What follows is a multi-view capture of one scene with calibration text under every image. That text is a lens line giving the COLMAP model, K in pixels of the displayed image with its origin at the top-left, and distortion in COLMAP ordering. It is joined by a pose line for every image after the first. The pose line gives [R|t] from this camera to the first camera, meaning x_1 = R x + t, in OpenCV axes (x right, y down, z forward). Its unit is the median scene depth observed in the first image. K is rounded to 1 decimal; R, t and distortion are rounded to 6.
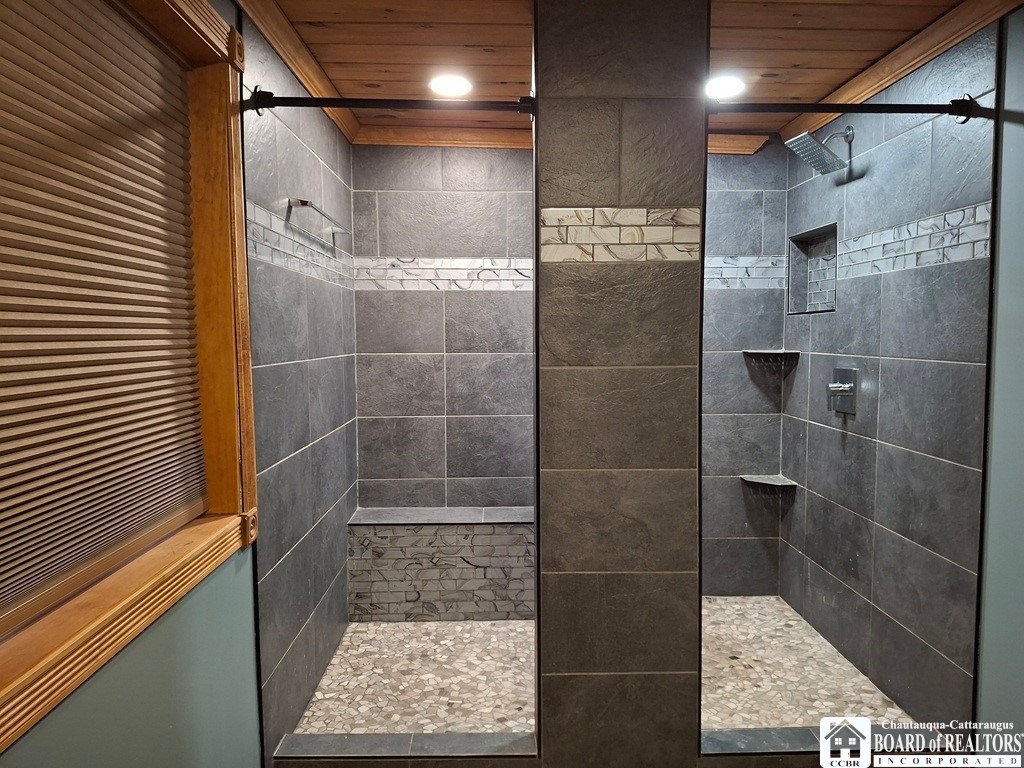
lens RADIAL K [[744.4, 0, 512.0], [0, 744.4, 384.0], [0, 0, 1]] dist [0.148720, -0.293329]
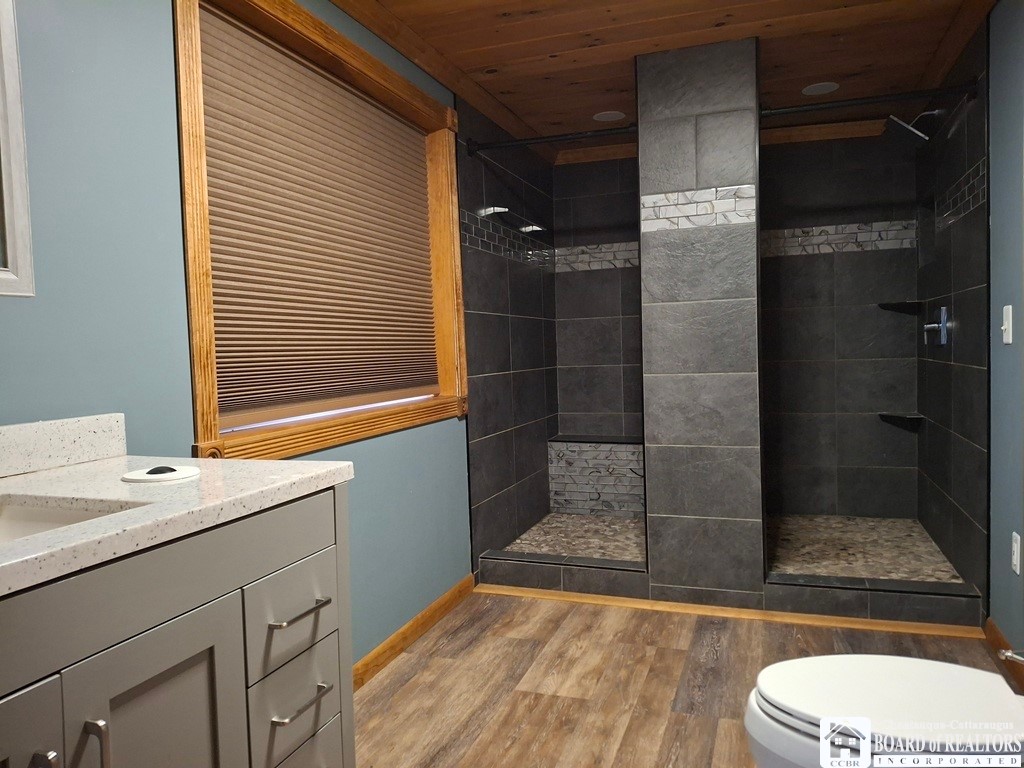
lens RADIAL K [[744.4, 0, 512.0], [0, 744.4, 384.0], [0, 0, 1]] dist [0.148720, -0.293329]
pose [[0.933063, -0.006084, -0.359662, 0.317228], [0.001247, 0.999906, -0.013679, 0.149661], [0.359712, 0.012315, 0.932982, -0.450978]]
